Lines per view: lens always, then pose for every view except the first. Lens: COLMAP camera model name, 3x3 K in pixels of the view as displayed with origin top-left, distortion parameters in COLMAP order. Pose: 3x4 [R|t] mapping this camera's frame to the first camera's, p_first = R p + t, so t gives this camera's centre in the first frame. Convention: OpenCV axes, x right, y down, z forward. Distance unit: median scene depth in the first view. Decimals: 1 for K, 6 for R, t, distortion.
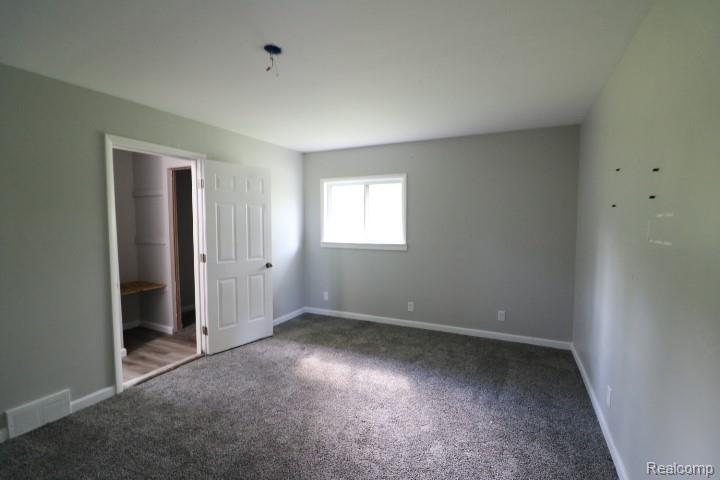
lens RADIAL K [[329.4, 0, 361.9], [0, 329.4, 240.2], [0, 0, 1]] dist [0.000374, -0.010515]
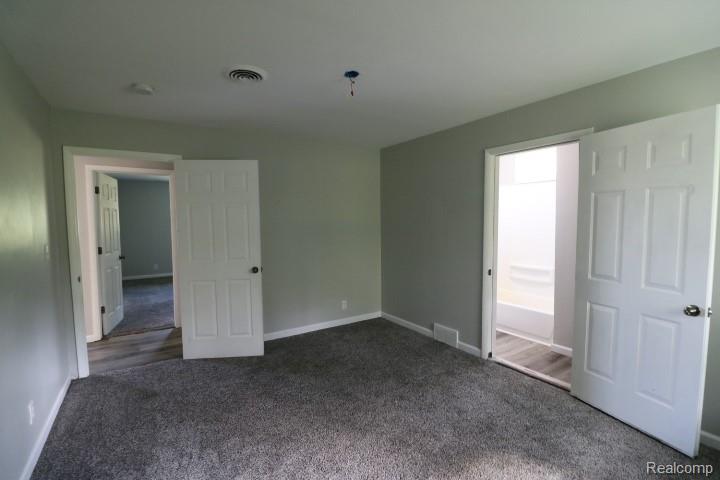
lens RADIAL K [[335.6, 0, 360.0], [0, 335.6, 240.0], [0, 0, 1]] dist [0.001212, -0.010981]
pose [[-0.516791, 0.061330, -0.853912, 0.431601], [-0.036759, 0.994921, 0.093704, -0.061652], [0.855322, 0.079815, -0.511912, 0.948916]]
